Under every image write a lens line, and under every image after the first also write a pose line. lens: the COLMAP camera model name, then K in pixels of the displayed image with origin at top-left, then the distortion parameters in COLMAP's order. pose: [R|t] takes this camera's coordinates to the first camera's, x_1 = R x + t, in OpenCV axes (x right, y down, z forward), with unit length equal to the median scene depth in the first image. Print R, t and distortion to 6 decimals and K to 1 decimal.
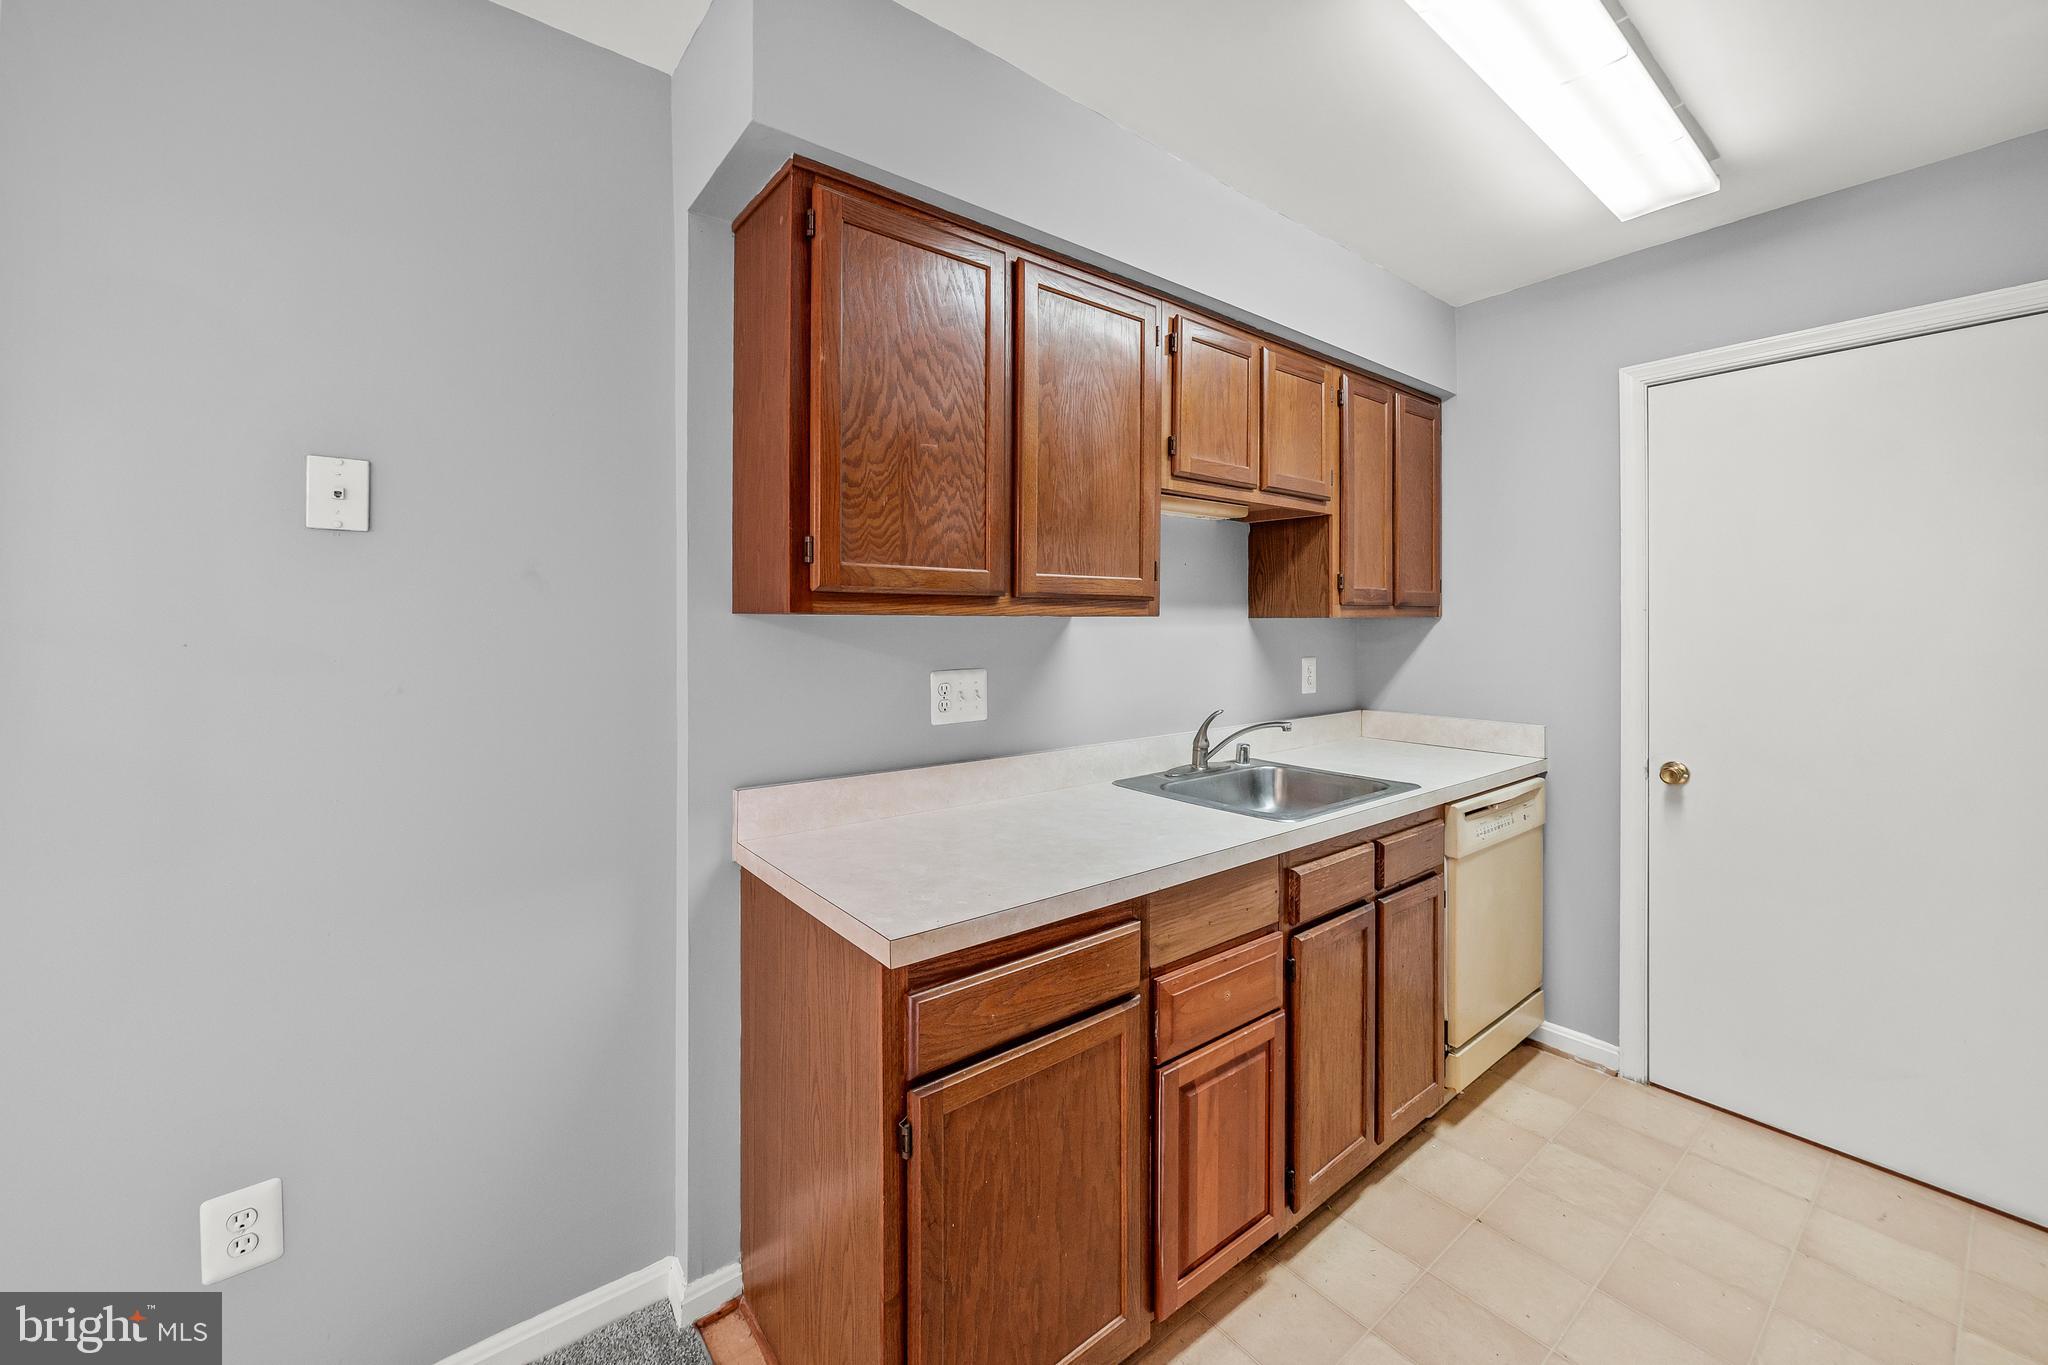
lens RADIAL K [[799.9, 0, 1028.8], [0, 799.9, 637.8], [0, 0, 1]] dist [-0.001803, 0.003158]
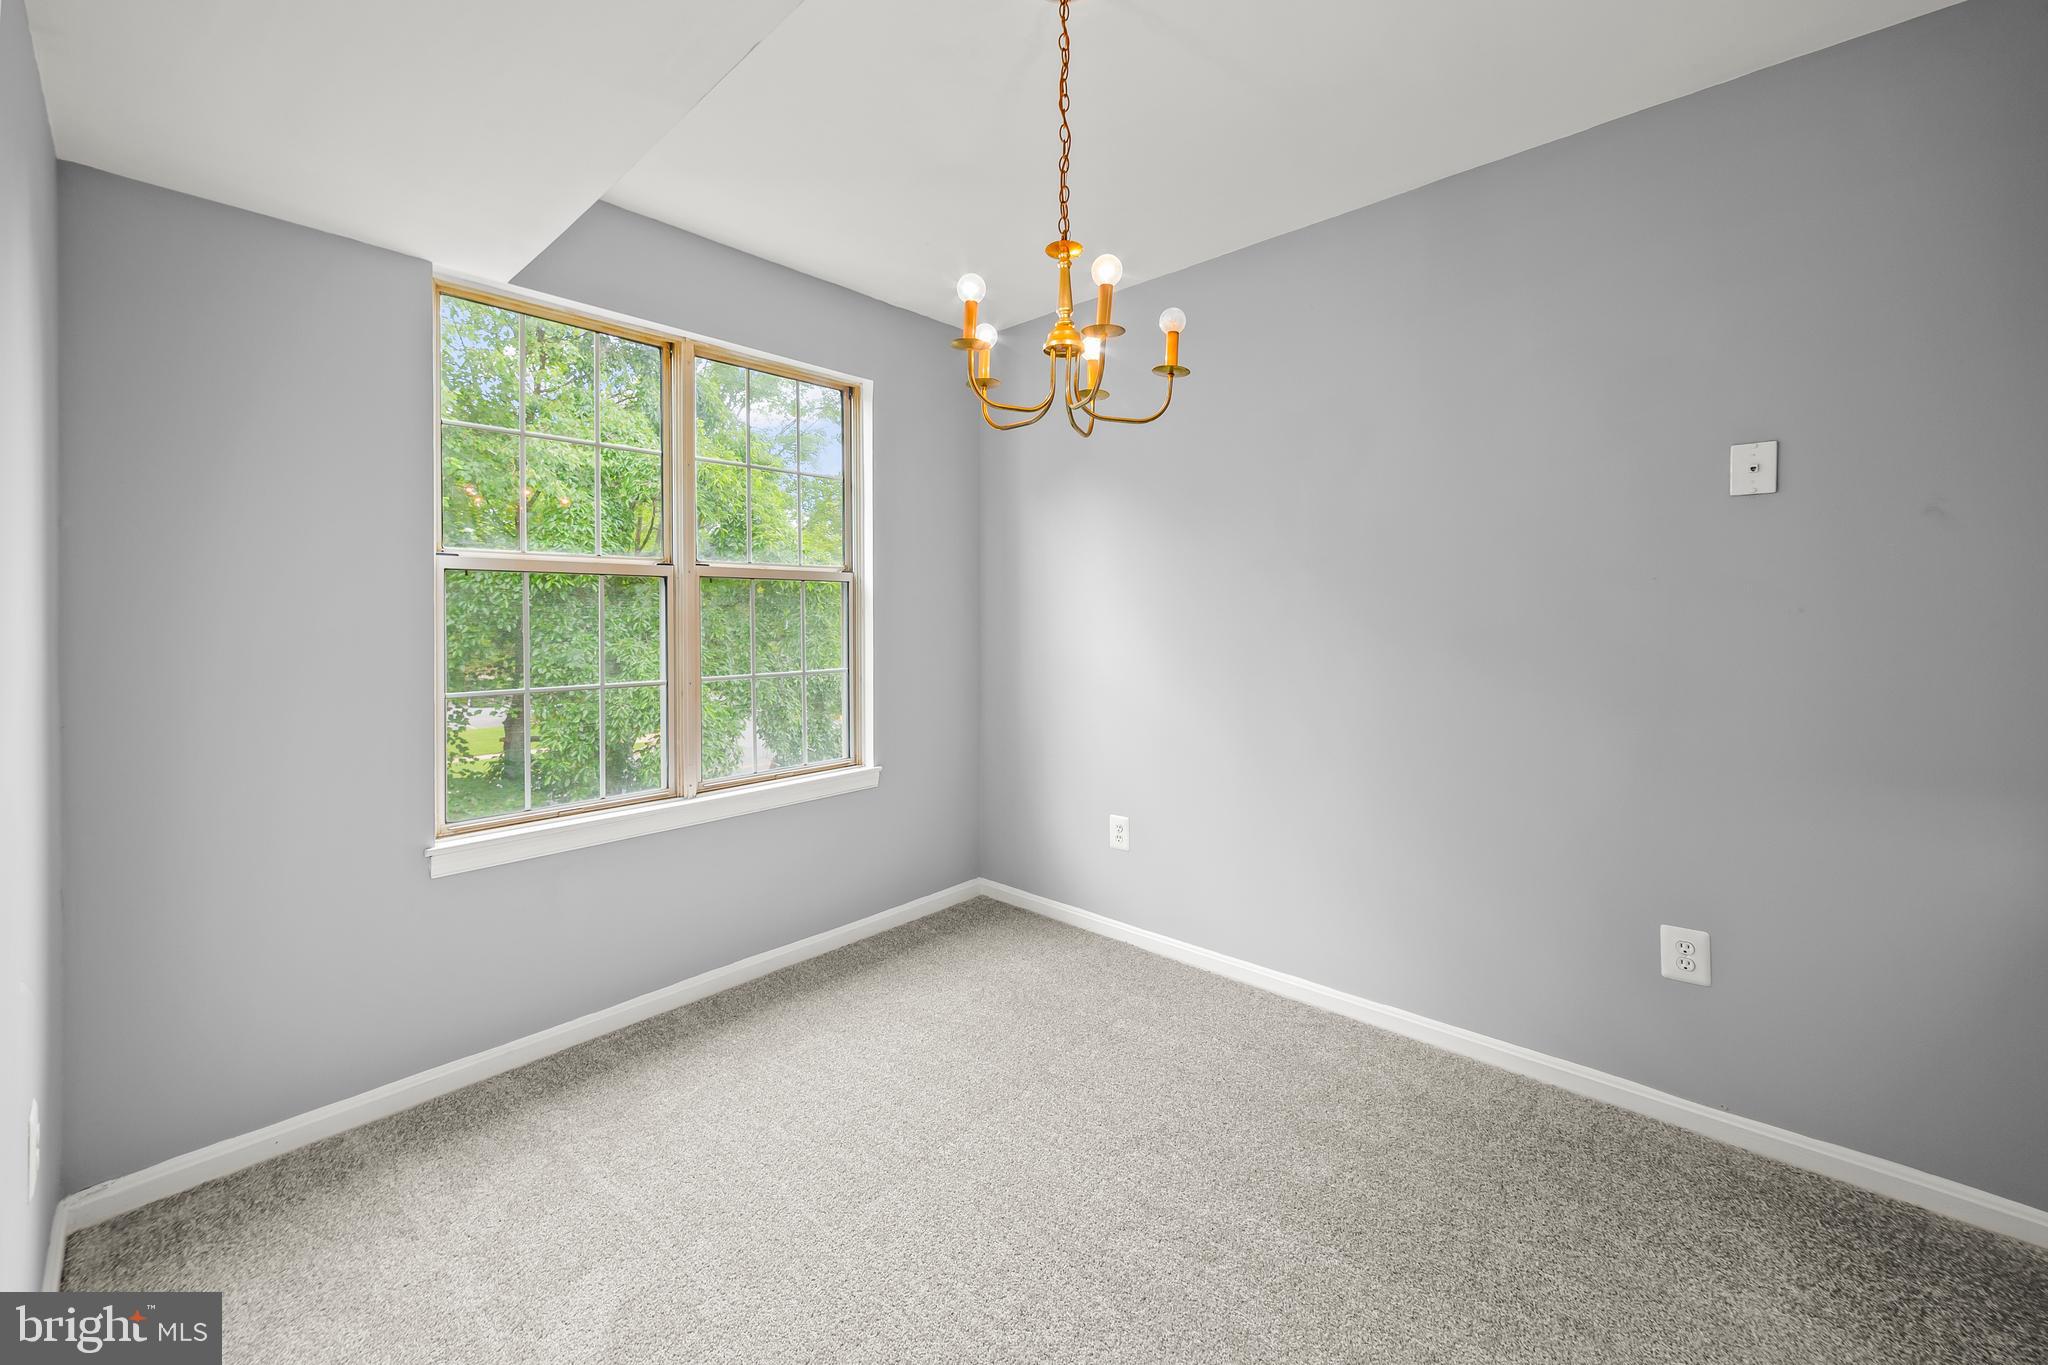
lens RADIAL K [[799.9, 0, 1019.1], [0, 799.9, 625.1], [0, 0, 1]] dist [-0.001803, 0.003158]
pose [[0.148575, -0.002633, -0.988898, 0.171395], [-0.022299, 0.999733, -0.006013, 0.069160], [0.988650, 0.022944, 0.148477, -0.246380]]
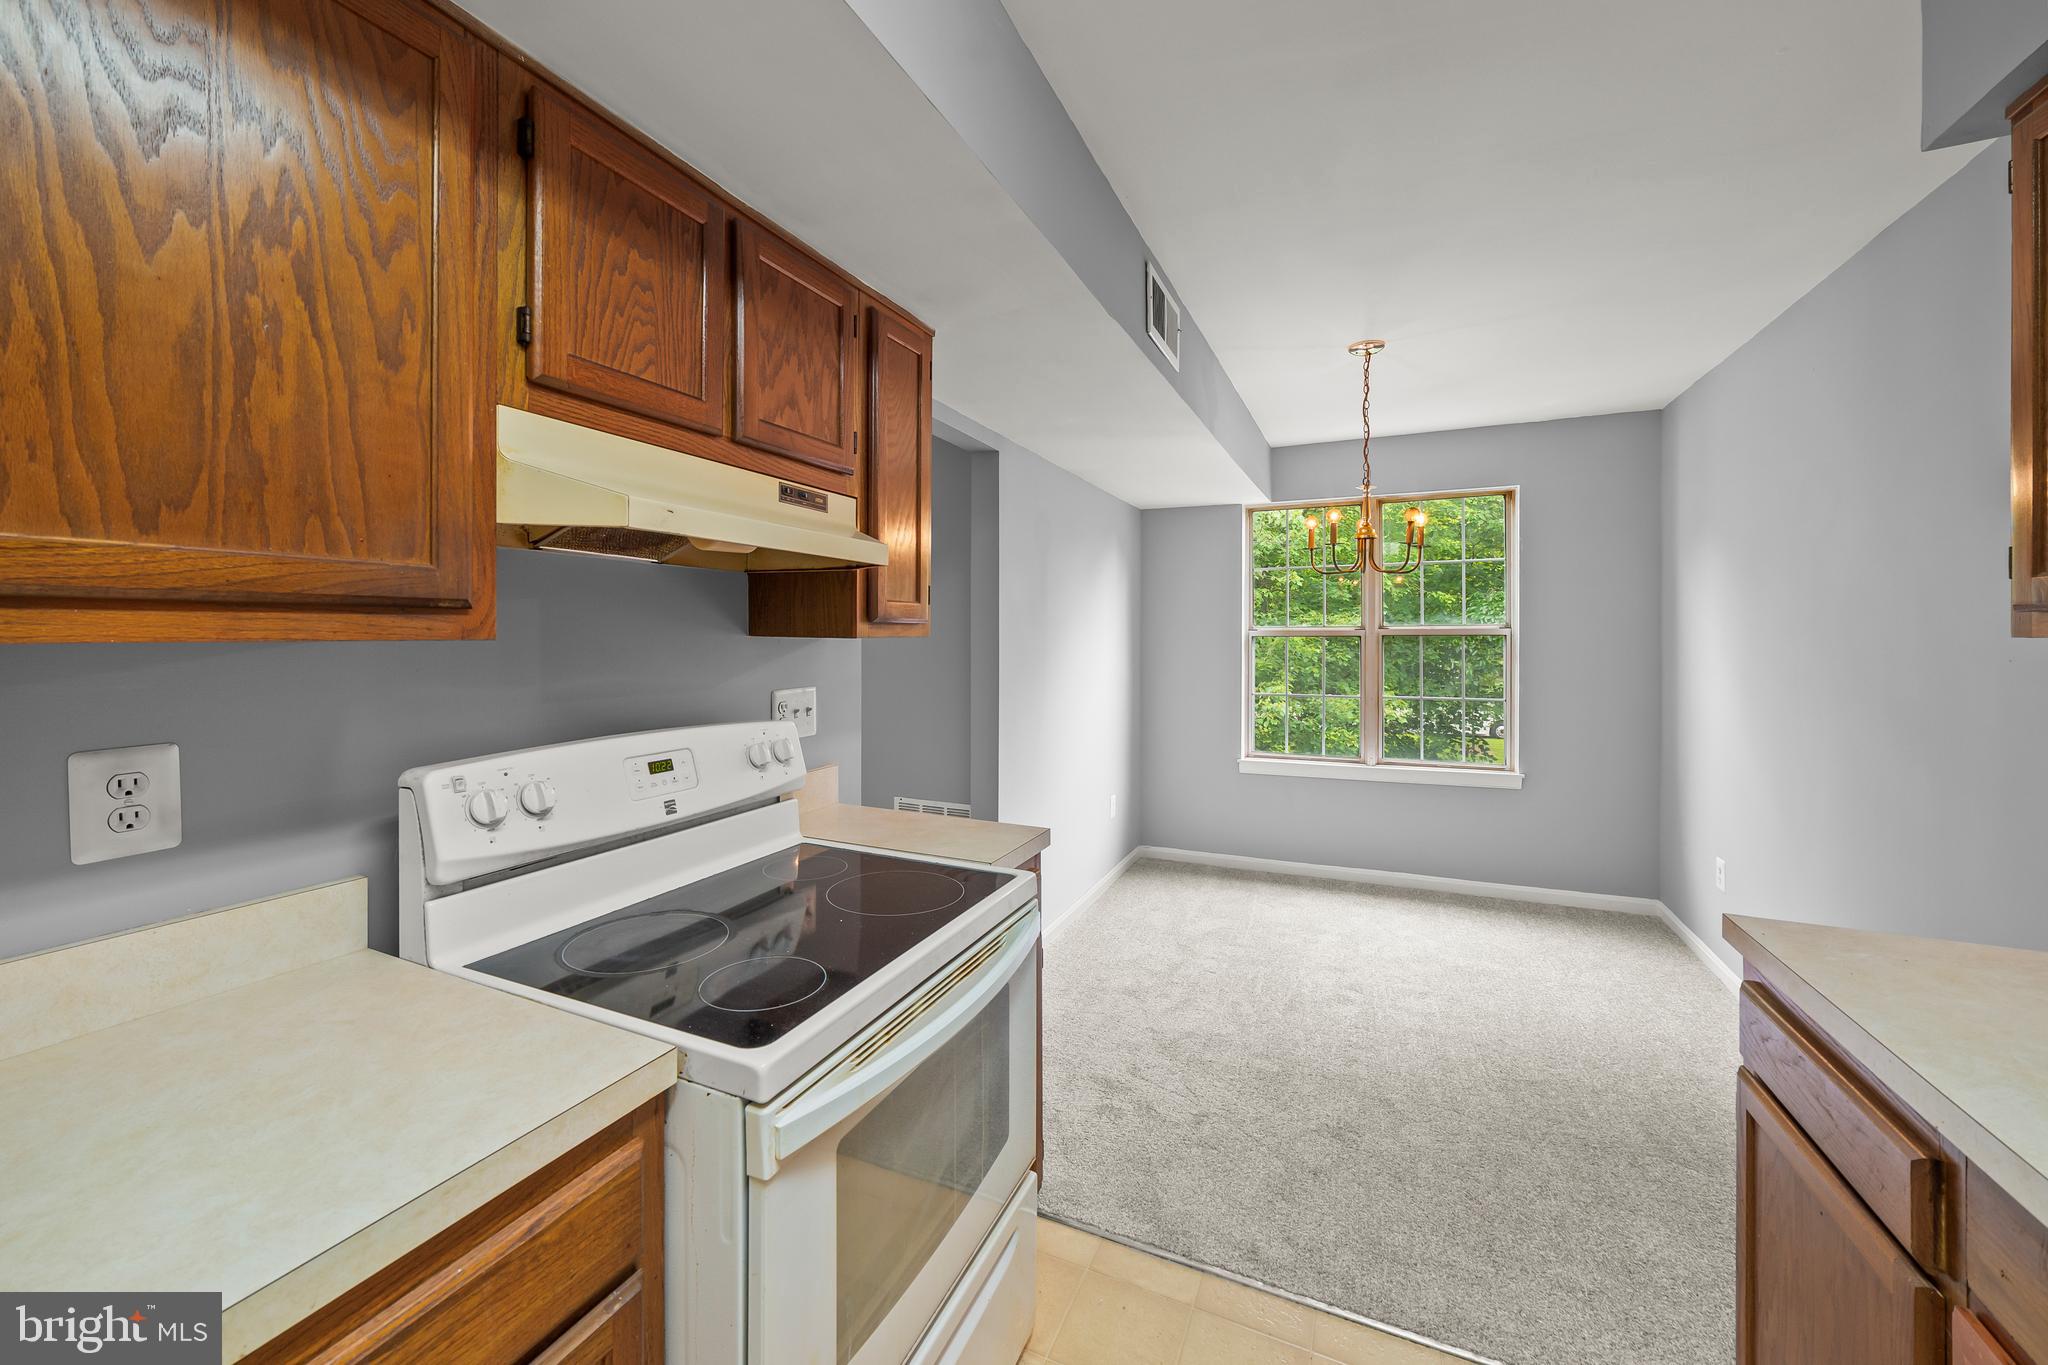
lens RADIAL K [[799.9, 0, 1009.6], [0, 799.9, 629.2], [0, 0, 1]] dist [-0.001803, 0.003158]
pose [[-0.895670, -0.007959, -0.444648, 0.583017], [-0.016245, 0.999758, 0.014827, -0.020157], [0.444422, 0.020504, -0.895583, 0.702783]]
